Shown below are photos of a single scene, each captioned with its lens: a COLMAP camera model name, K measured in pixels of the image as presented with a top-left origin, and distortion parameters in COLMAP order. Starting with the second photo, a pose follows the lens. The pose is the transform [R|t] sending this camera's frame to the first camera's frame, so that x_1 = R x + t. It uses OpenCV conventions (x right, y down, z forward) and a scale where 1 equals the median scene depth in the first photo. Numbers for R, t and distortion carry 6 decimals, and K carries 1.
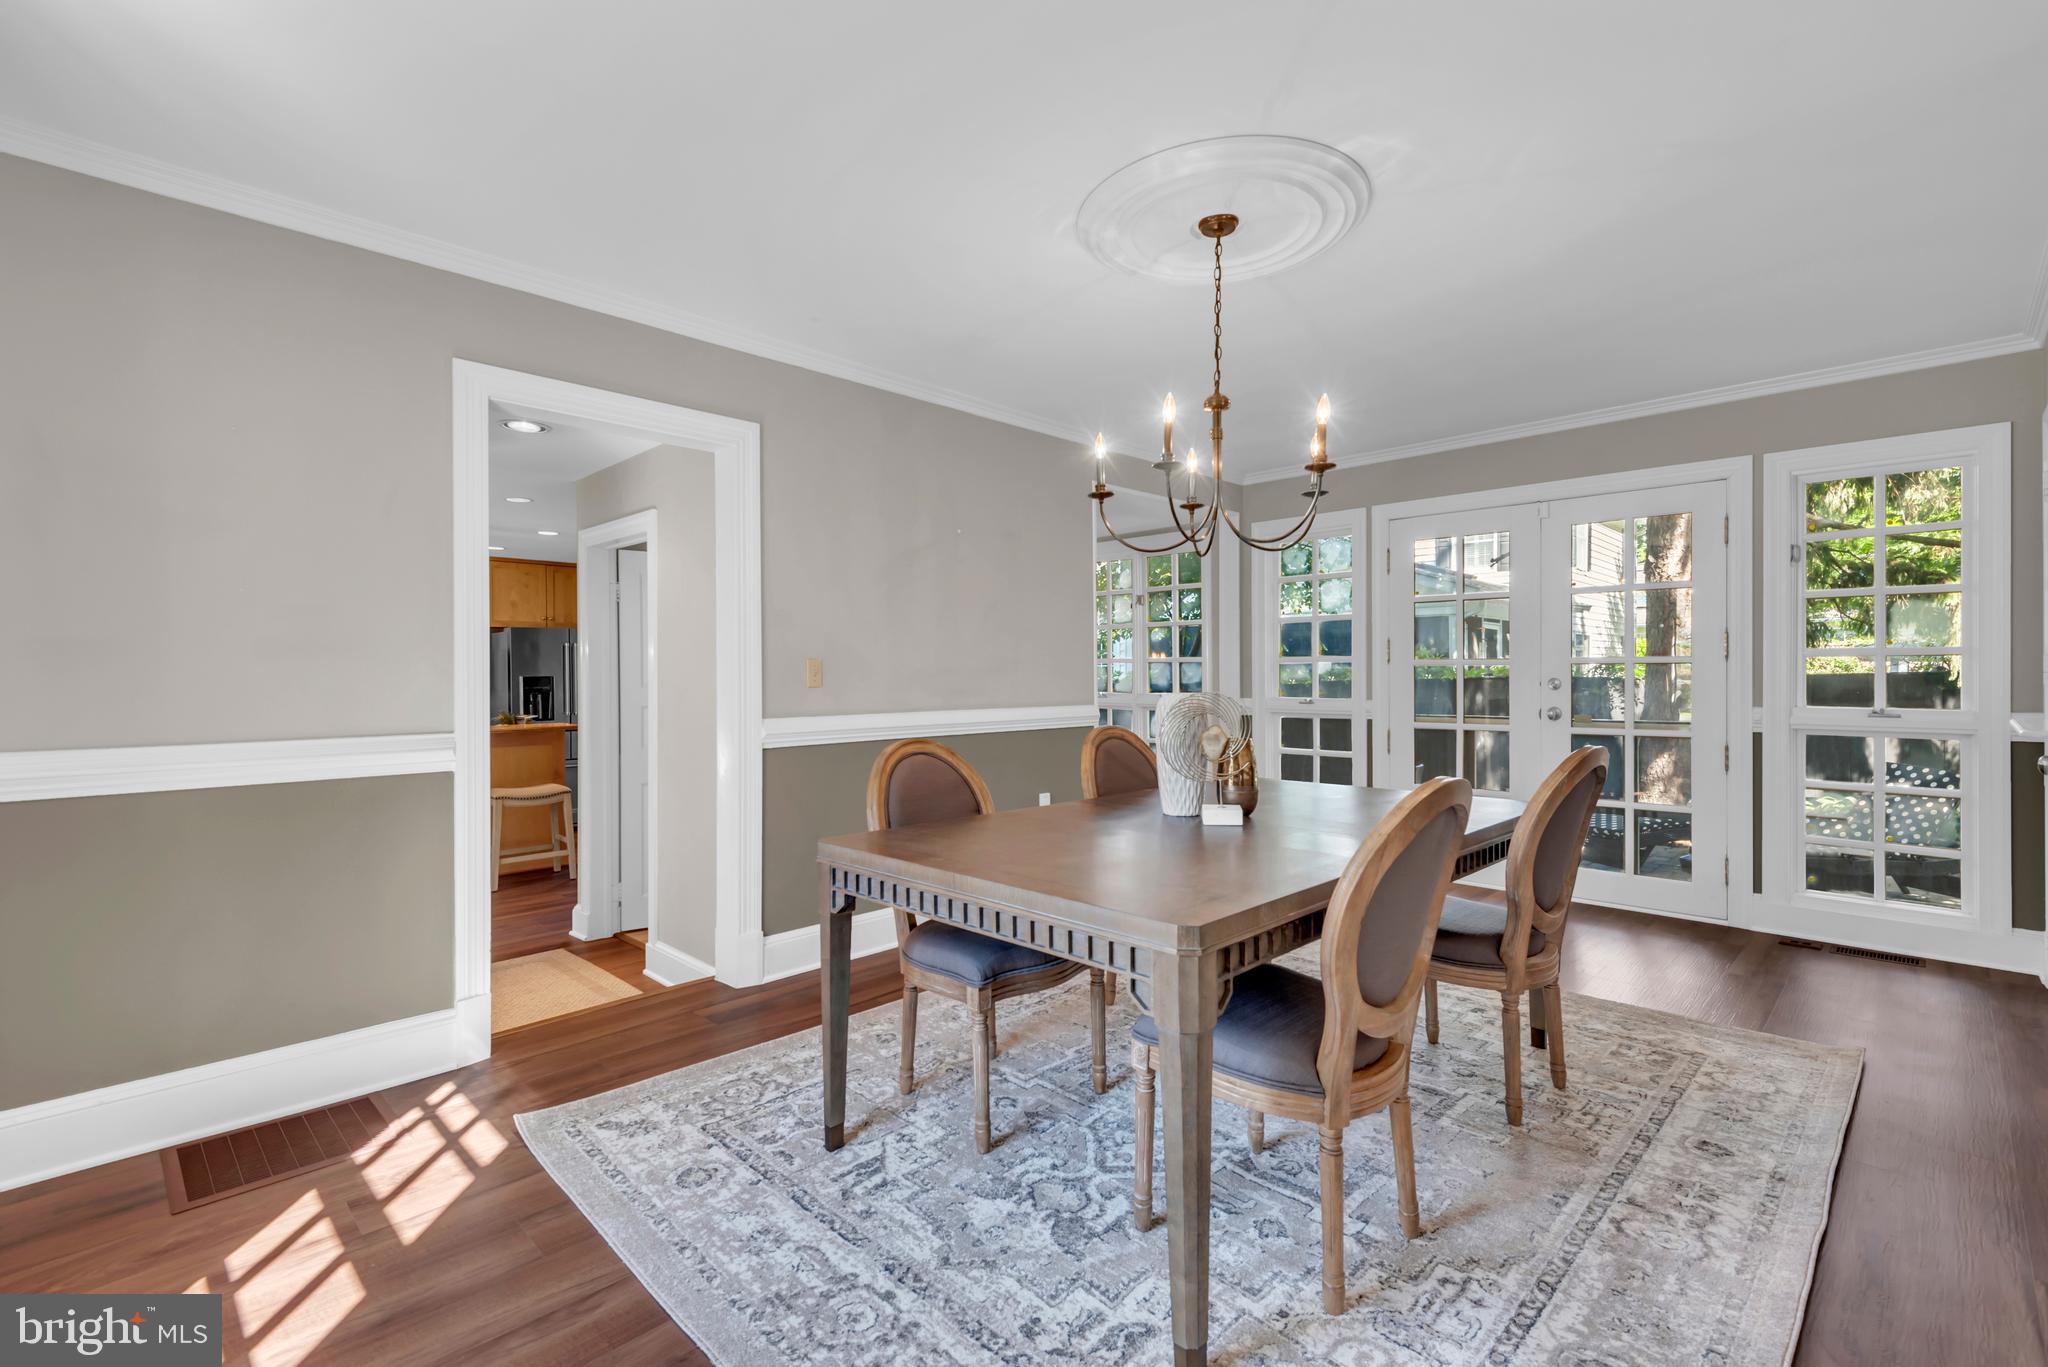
lens RADIAL K [[883.0, 0, 1024.0], [0, 883.0, 683.5], [0, 0, 1]] dist [0.041469, 0.000142]
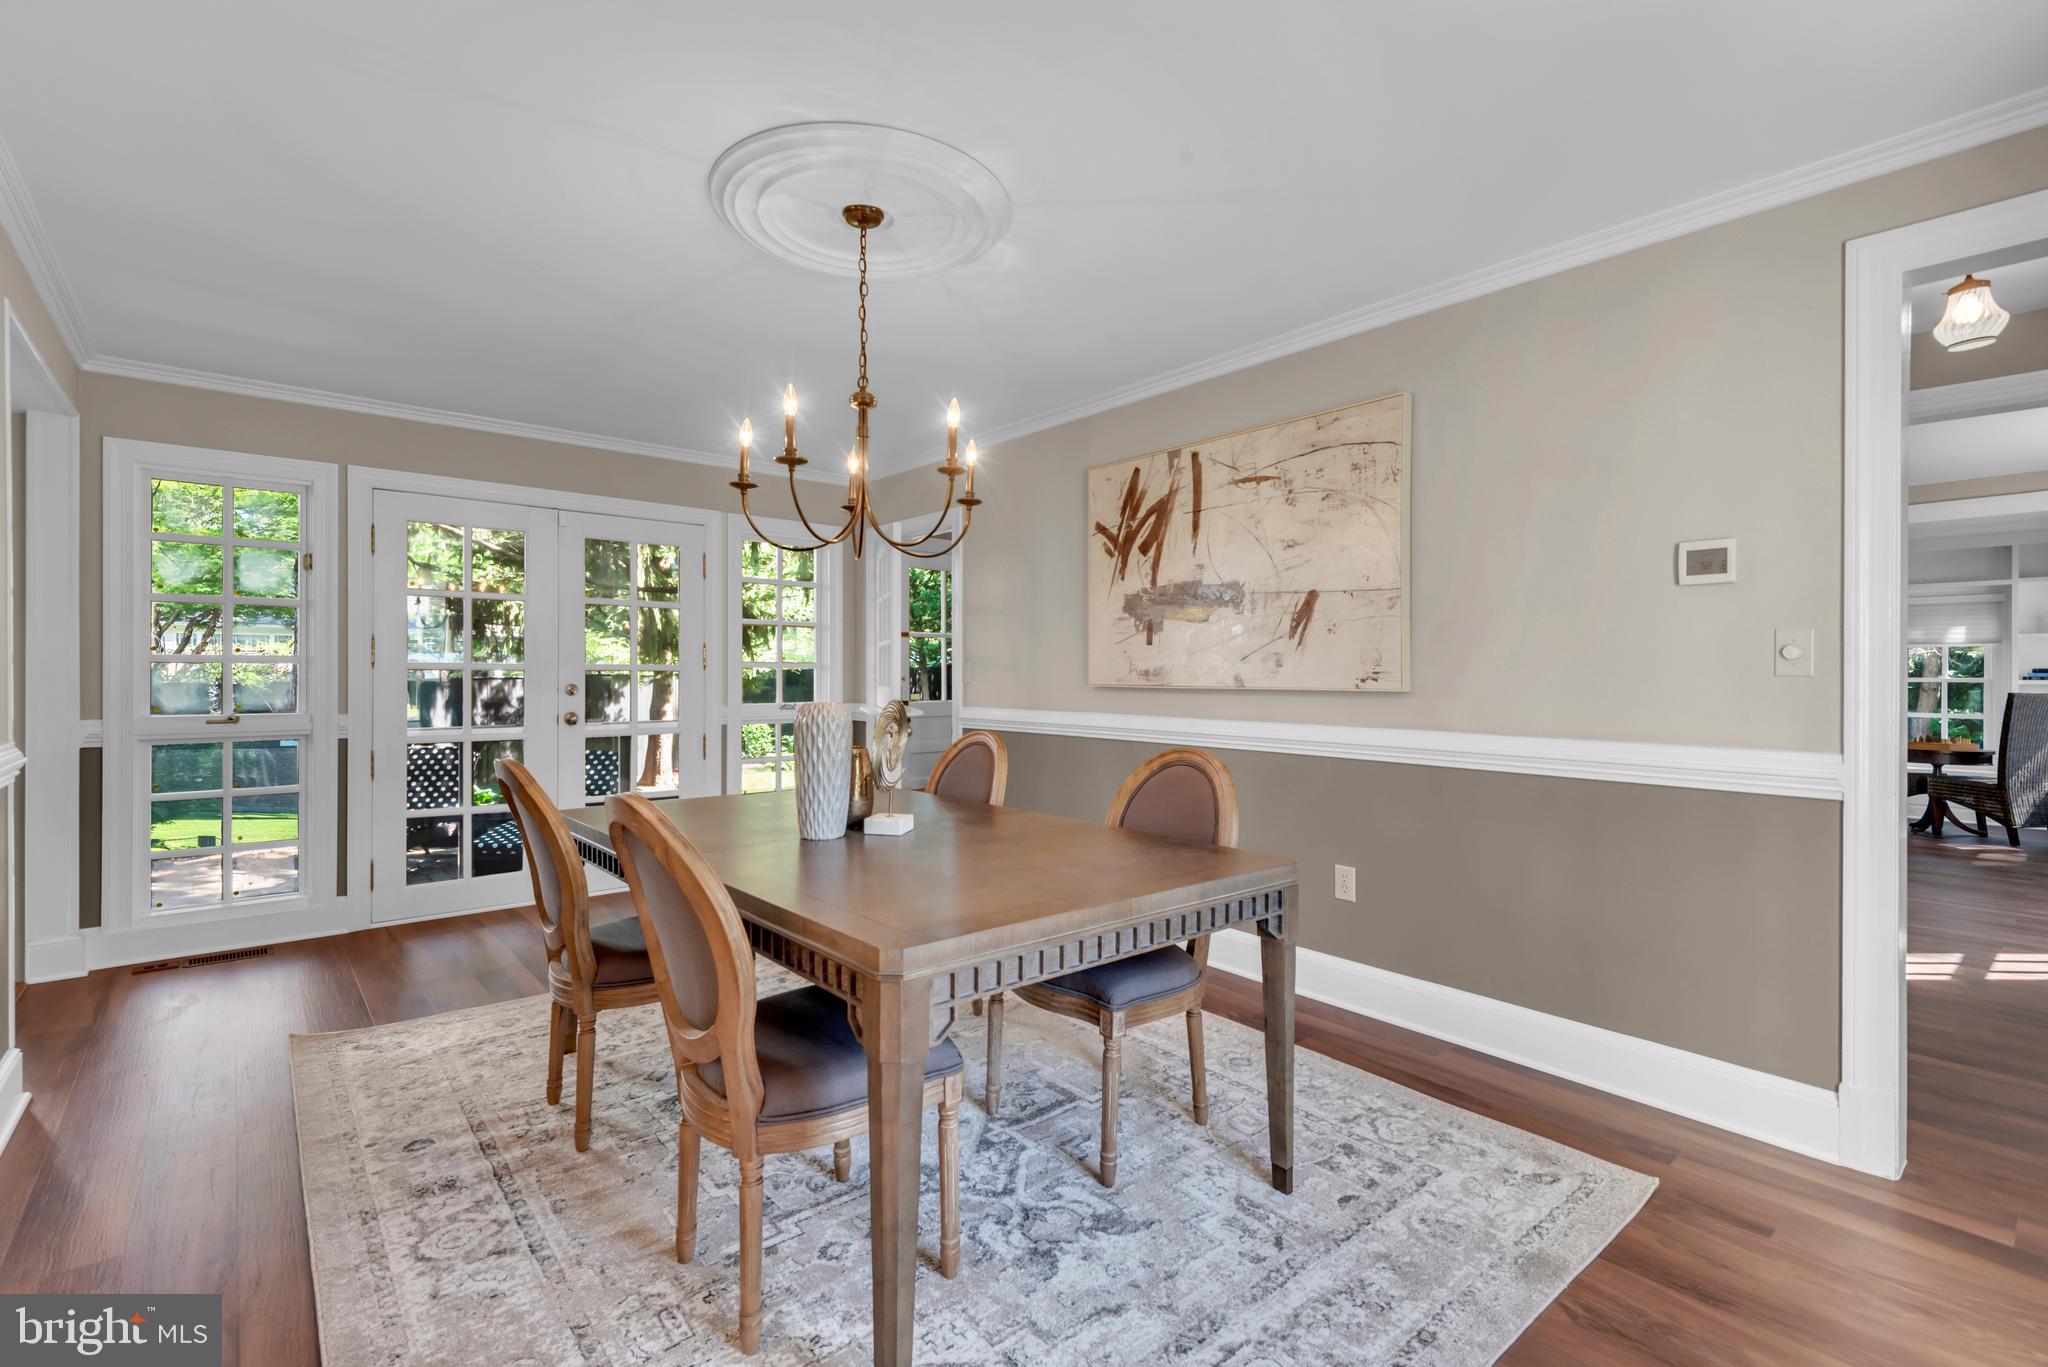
lens RADIAL K [[912.4, 0, 1024.8], [0, 912.4, 669.9], [0, 0, 1]] dist [0.024542, -0.011520]
pose [[0.121209, 0.006230, 0.992607, -0.833597], [0.014643, 0.999860, -0.008064, -0.013550], [-0.992519, 0.015512, 0.121101, 0.795749]]
